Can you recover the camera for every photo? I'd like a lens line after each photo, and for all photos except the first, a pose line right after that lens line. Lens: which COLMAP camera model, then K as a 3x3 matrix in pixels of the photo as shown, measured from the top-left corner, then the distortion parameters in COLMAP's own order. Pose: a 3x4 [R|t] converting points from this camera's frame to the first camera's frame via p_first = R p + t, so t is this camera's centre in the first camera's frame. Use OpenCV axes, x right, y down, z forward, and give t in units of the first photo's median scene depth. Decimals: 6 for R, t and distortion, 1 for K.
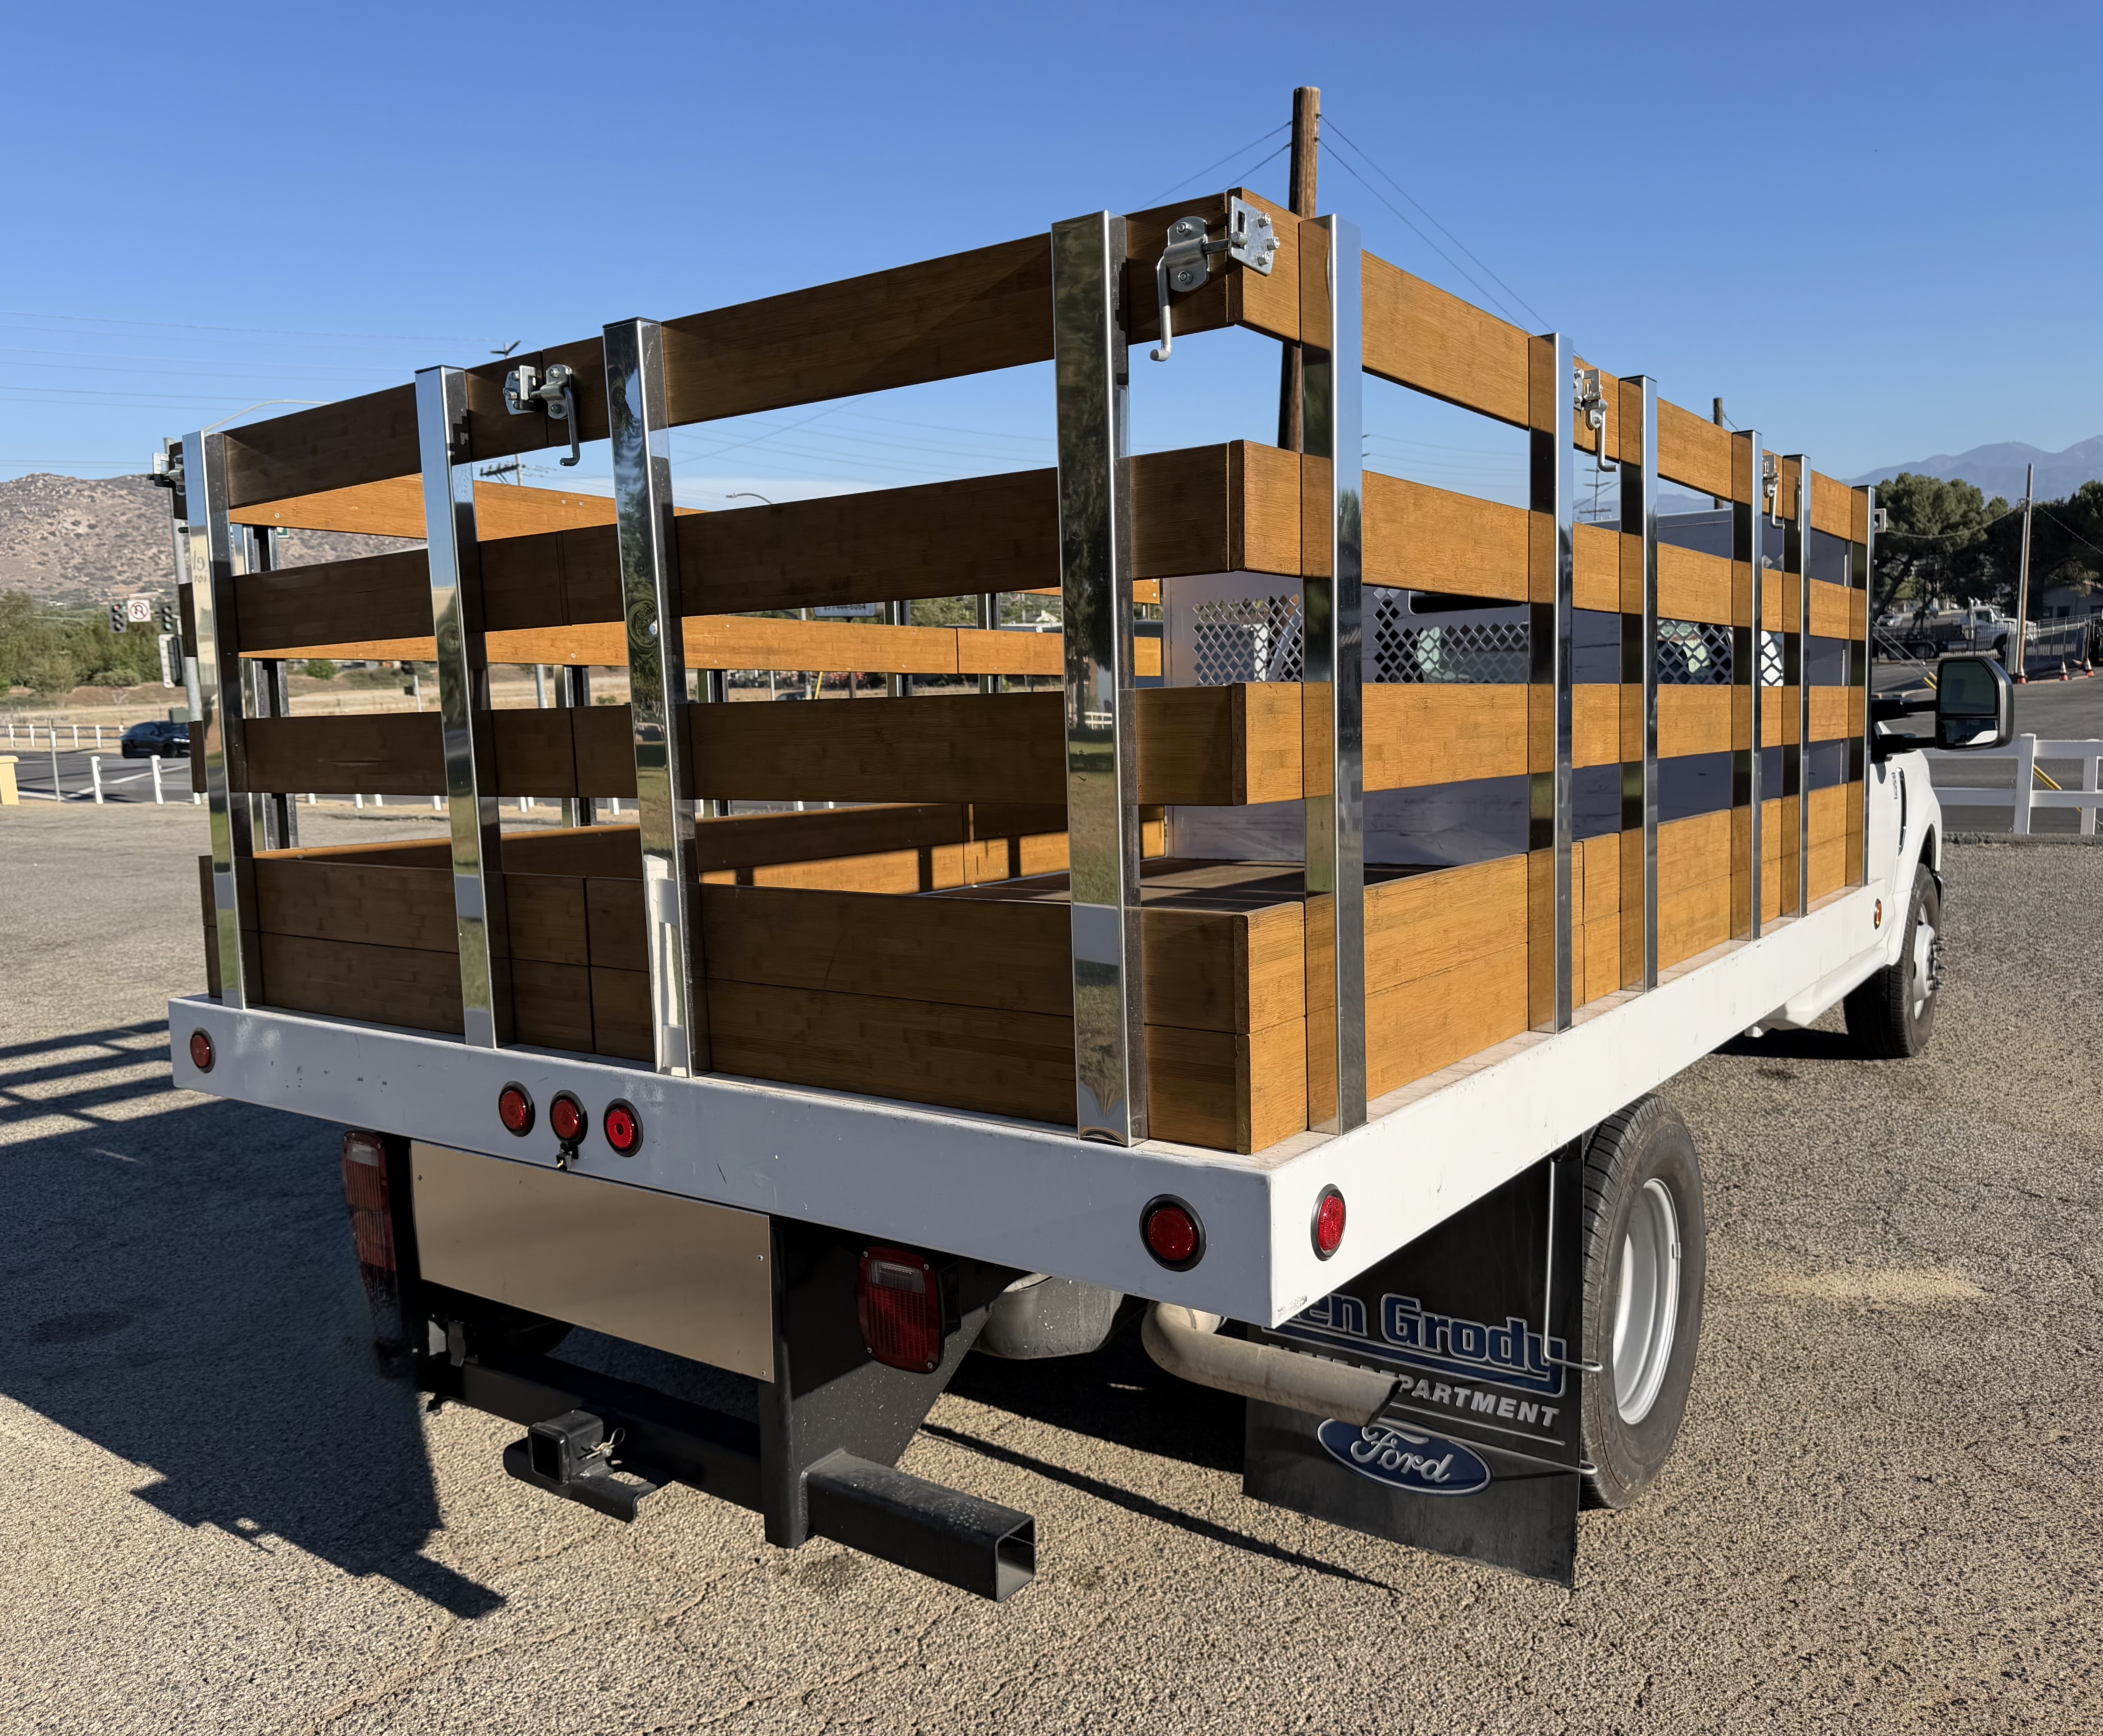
lens RADIAL K [[1684.3, 0, 1050.5], [0, 1684.3, 899.2], [0, 0, 1]] dist [-0.037560, -0.002249]
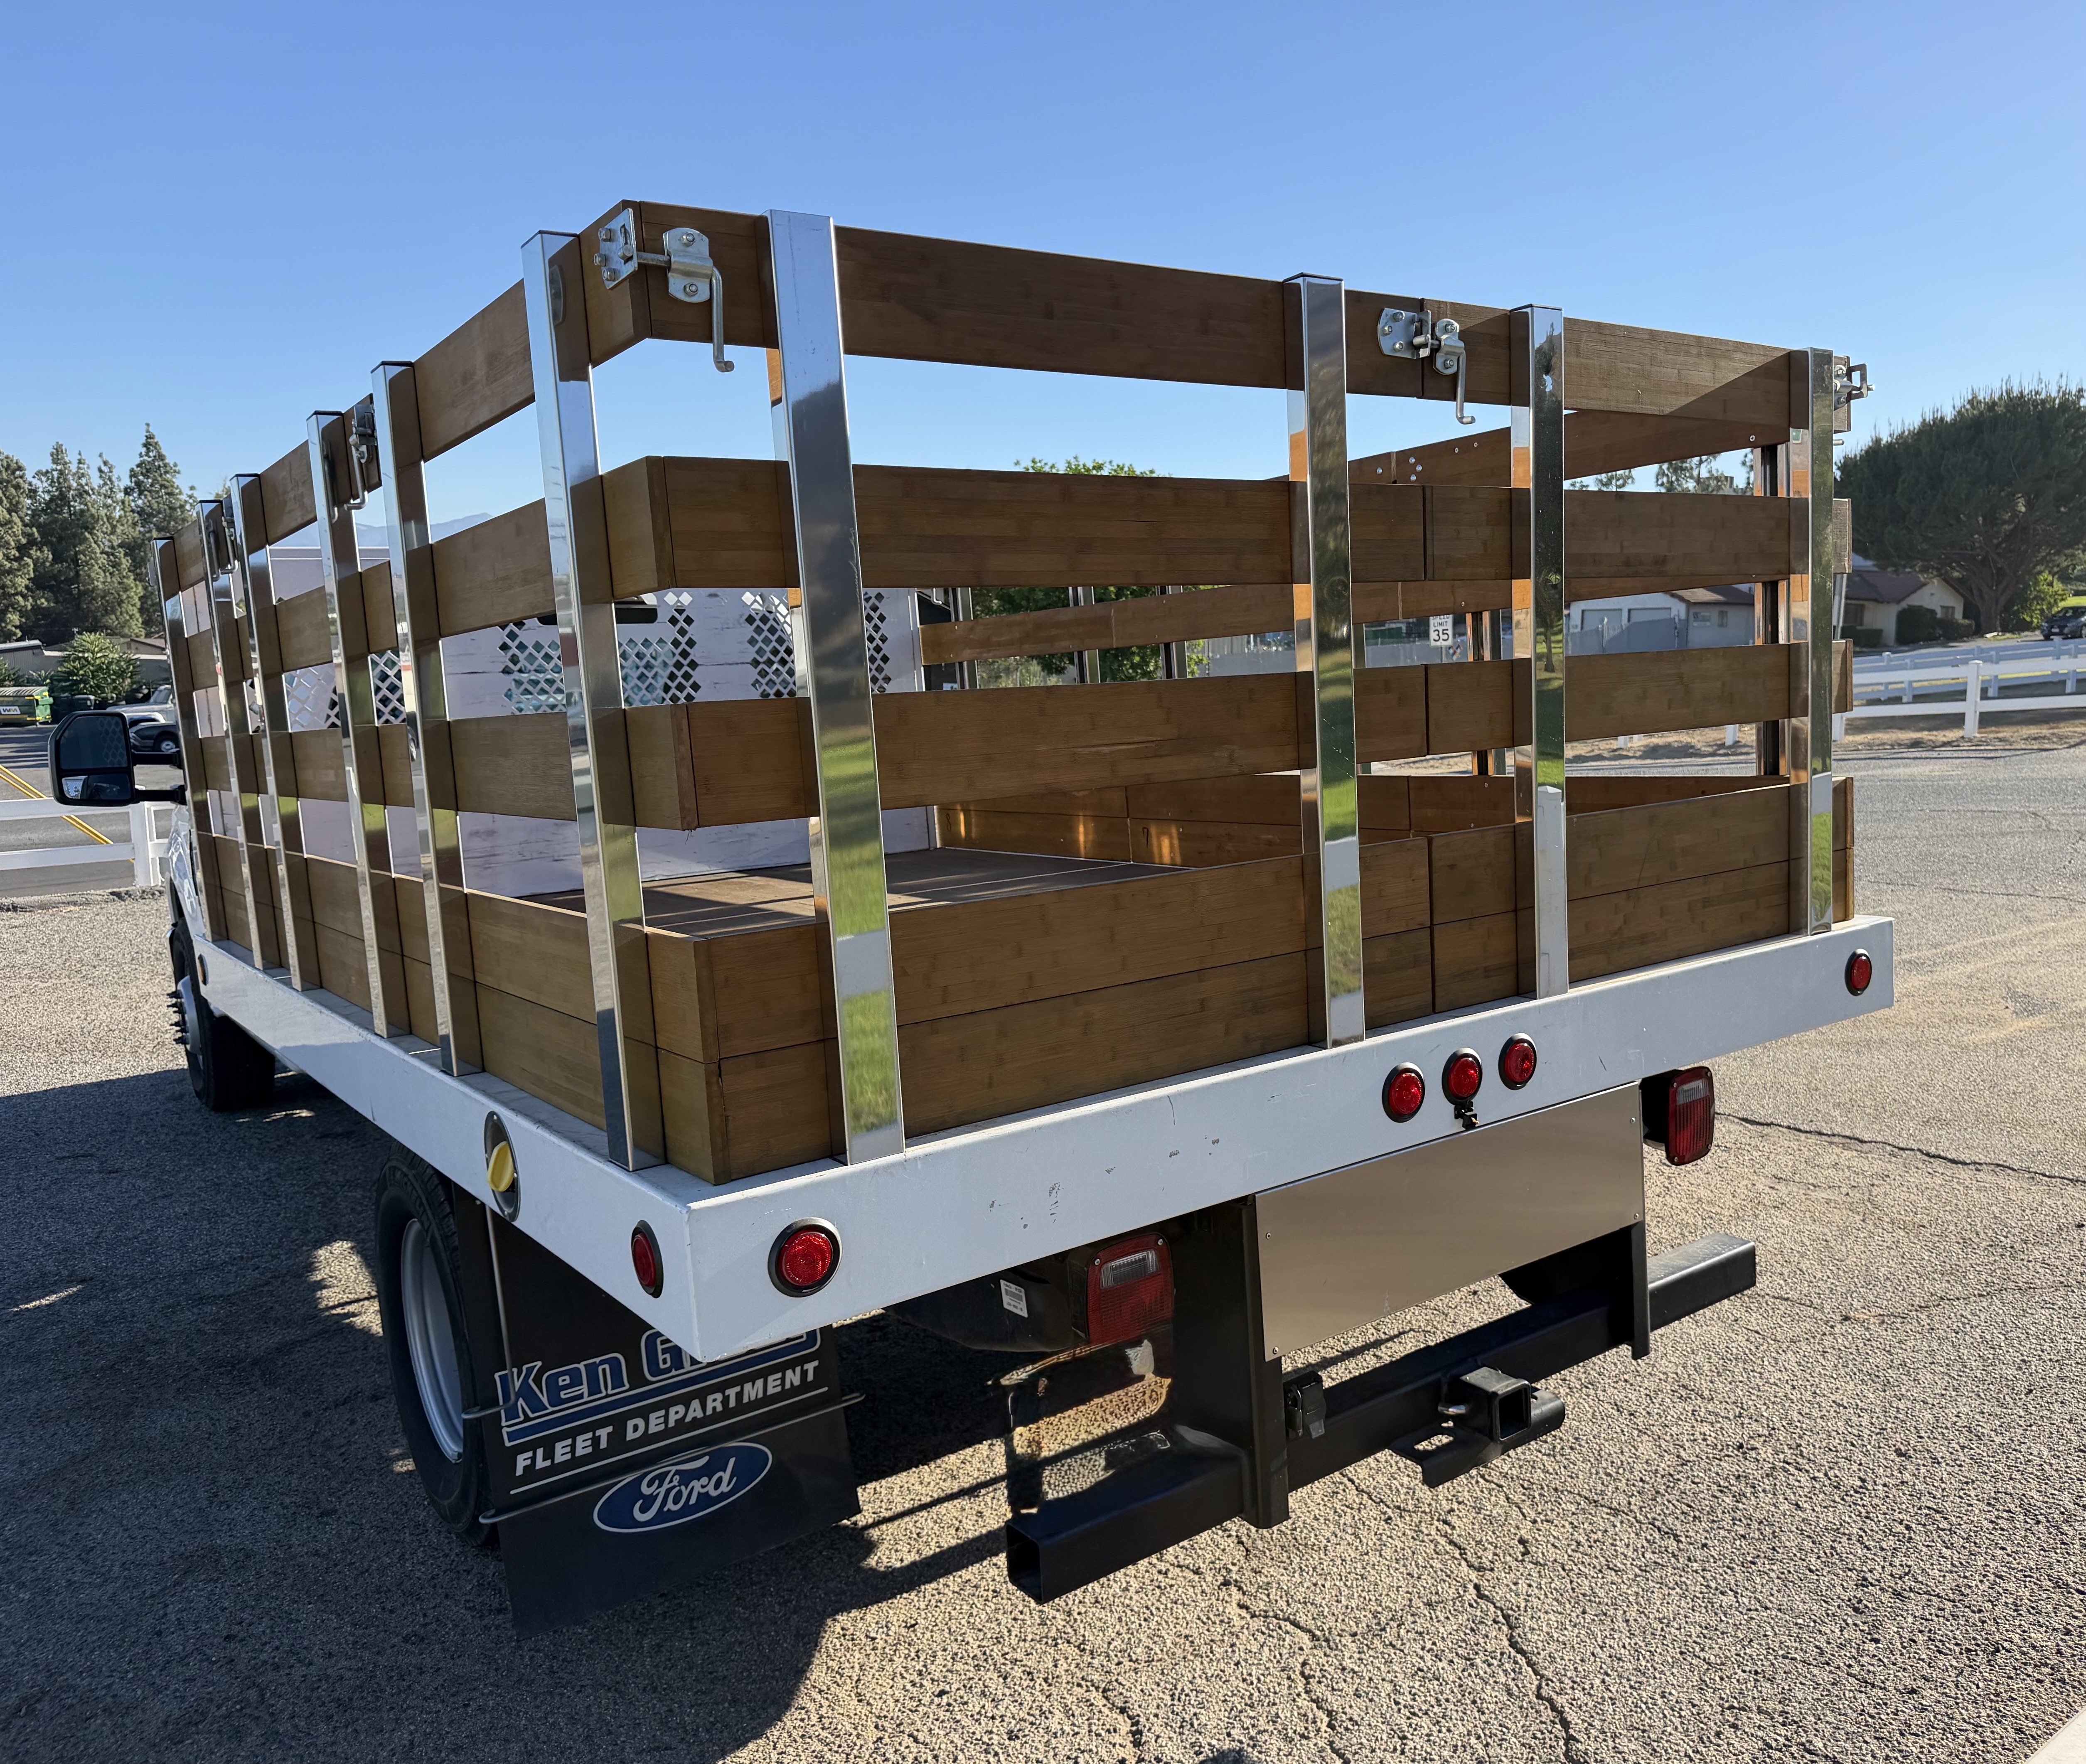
lens RADIAL K [[1621.0, 0, 1043.0], [0, 1621.0, 882.0], [0, 0, 1]] dist [0.091448, 0.000128]
pose [[0.332487, -0.096707, 0.938137, -1.094677], [0.159510, 0.986164, 0.045126, -0.057612], [-0.929521, 0.134639, 0.343313, 0.767334]]
